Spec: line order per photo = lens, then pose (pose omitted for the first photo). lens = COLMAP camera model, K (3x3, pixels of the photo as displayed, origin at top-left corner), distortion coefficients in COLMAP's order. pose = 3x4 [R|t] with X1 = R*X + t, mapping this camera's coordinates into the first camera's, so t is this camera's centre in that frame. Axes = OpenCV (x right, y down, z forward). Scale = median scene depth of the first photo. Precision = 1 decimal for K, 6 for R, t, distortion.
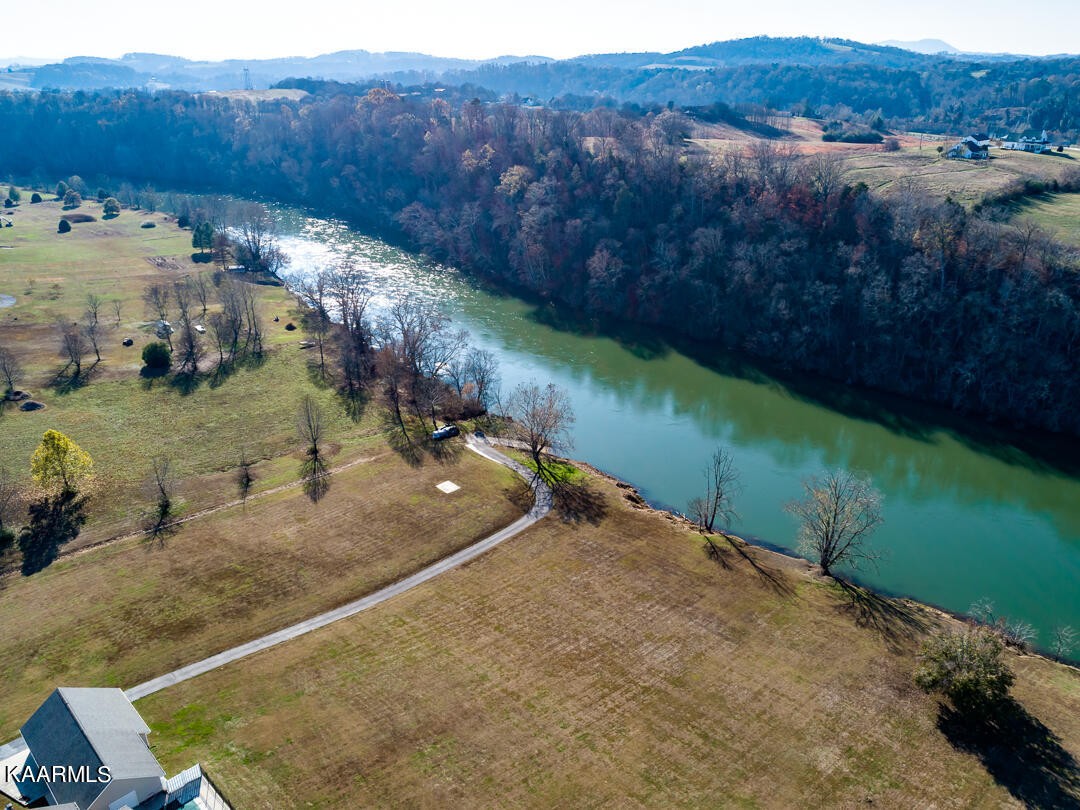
lens RADIAL K [[809.5, 0, 546.3], [0, 809.5, 403.9], [0, 0, 1]] dist [-0.025418, 0.008576]
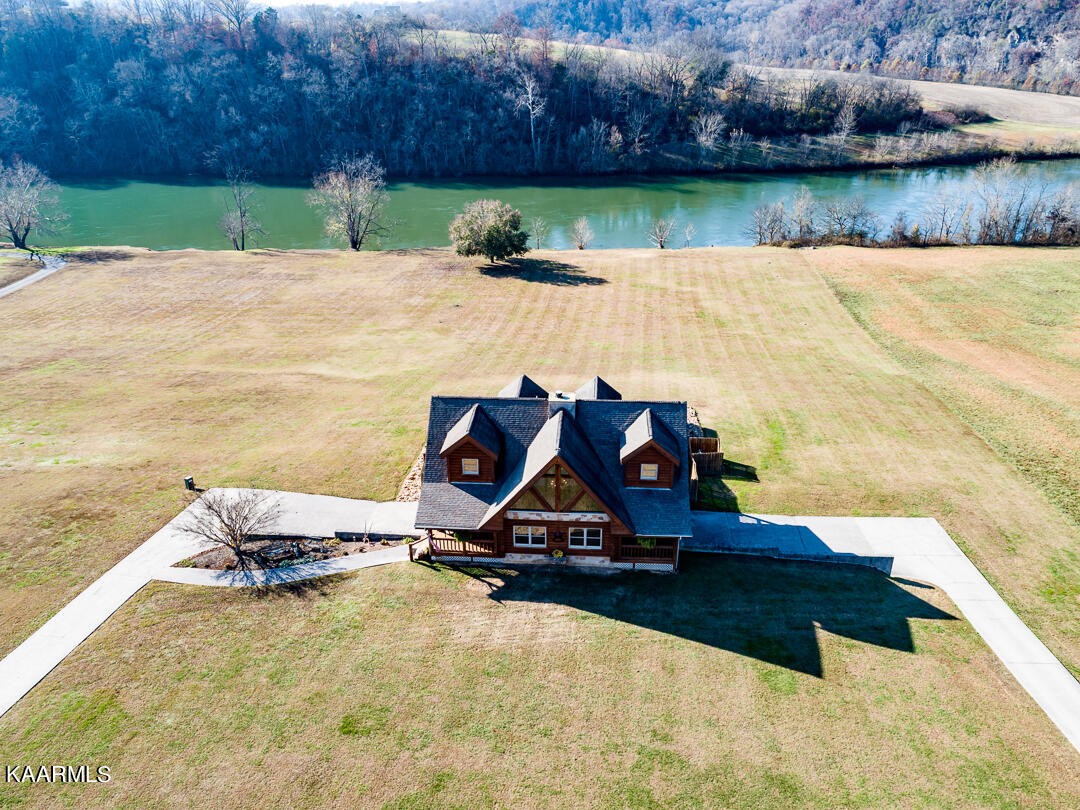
lens RADIAL K [[809.5, 0, 546.3], [0, 809.5, 403.9], [0, 0, 1]] dist [-0.025418, 0.008576]
pose [[0.757899, -0.281918, 0.588312, -0.141986], [0.261253, 0.957495, 0.122268, 0.270194], [-0.597776, 0.061032, 0.799337, -0.041348]]
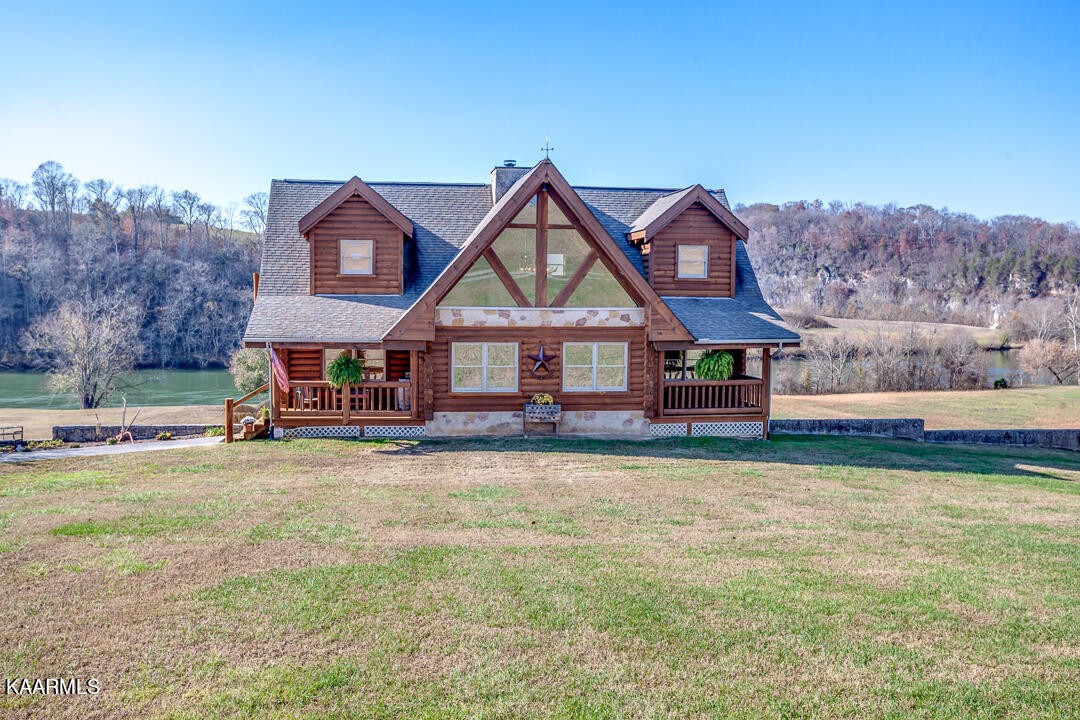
lens RADIAL K [[969.3, 0, 519.8], [0, 969.3, 355.4], [0, 0, 1]] dist [0.006625, 0.018818]
pose [[0.614626, -0.048251, 0.787342, -0.124109], [0.303365, 0.935821, -0.179467, 0.360333], [-0.728152, 0.349157, 0.589817, 0.066744]]
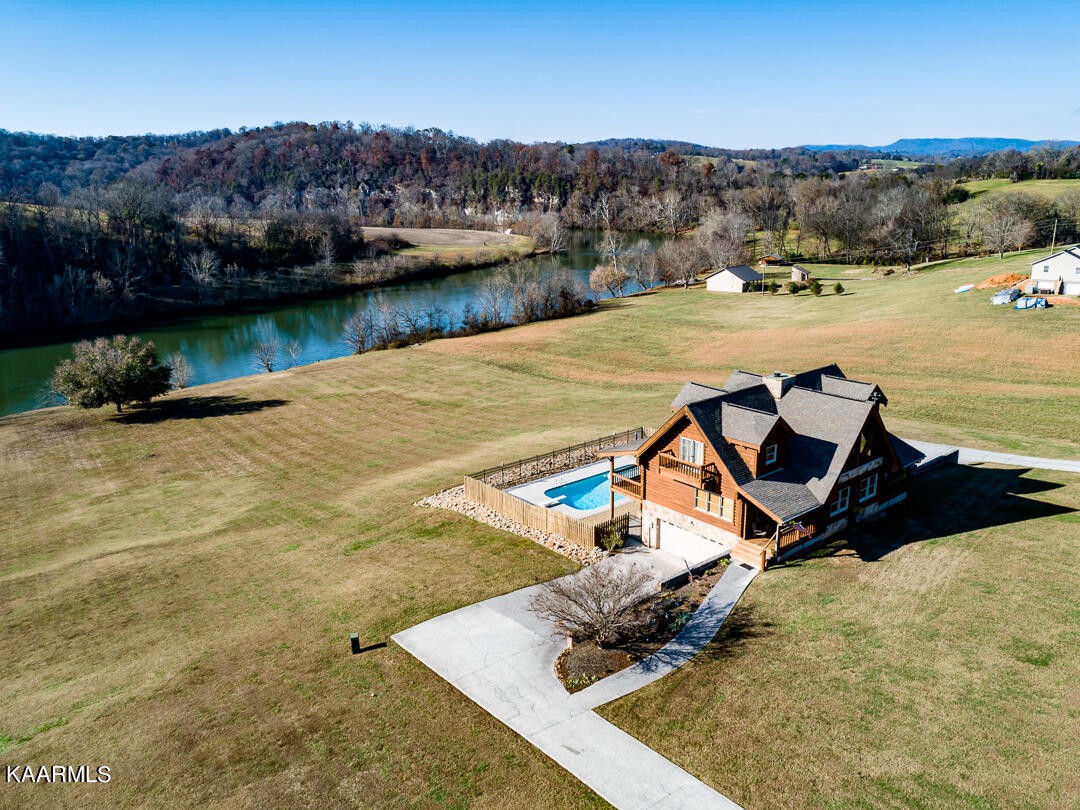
lens RADIAL K [[809.5, 0, 546.3], [0, 809.5, 403.9], [0, 0, 1]] dist [-0.025418, 0.008576]
pose [[0.101903, -0.265410, 0.958735, -0.248384], [0.408761, 0.889806, 0.202881, 0.224908], [-0.906935, 0.371219, 0.199163, 0.174351]]
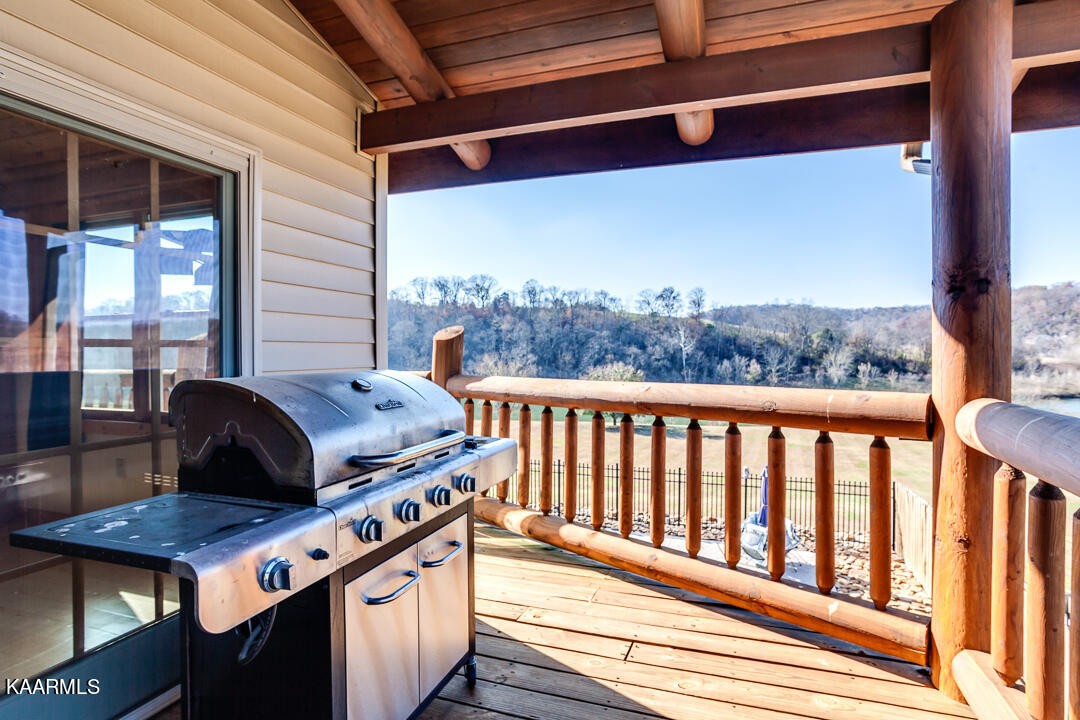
lens RADIAL K [[558.2, 0, 550.6], [0, 558.2, 357.0], [0, 0, 1]] dist [-0.067114, 0.031117]
pose [[0.909959, -0.007865, 0.414624, 0.036579], [0.170131, 0.918889, -0.355948, 0.341066], [-0.378194, 0.394438, 0.837489, 0.160269]]
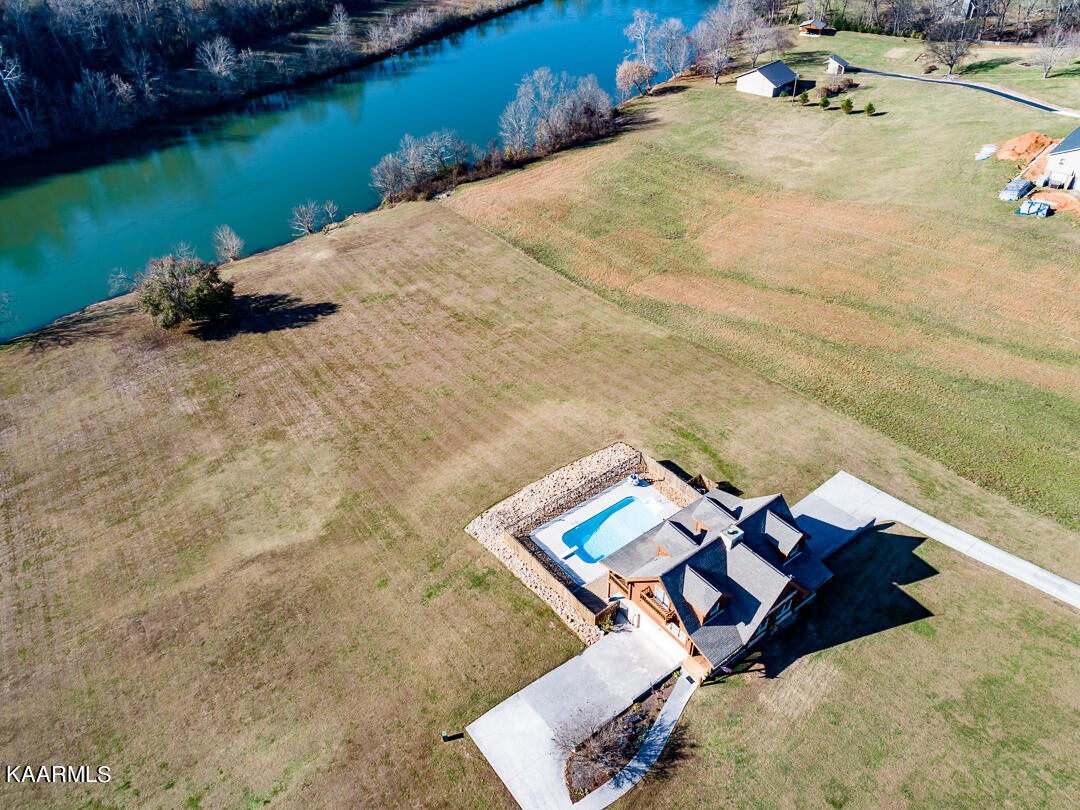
lens RADIAL K [[809.5, 0, 546.3], [0, 809.5, 403.9], [0, 0, 1]] dist [-0.025418, 0.008576]
pose [[0.131296, -0.605818, 0.784695, -0.249230], [0.405367, 0.755156, 0.515186, 0.038241], [-0.904676, 0.250447, 0.344728, 0.091409]]
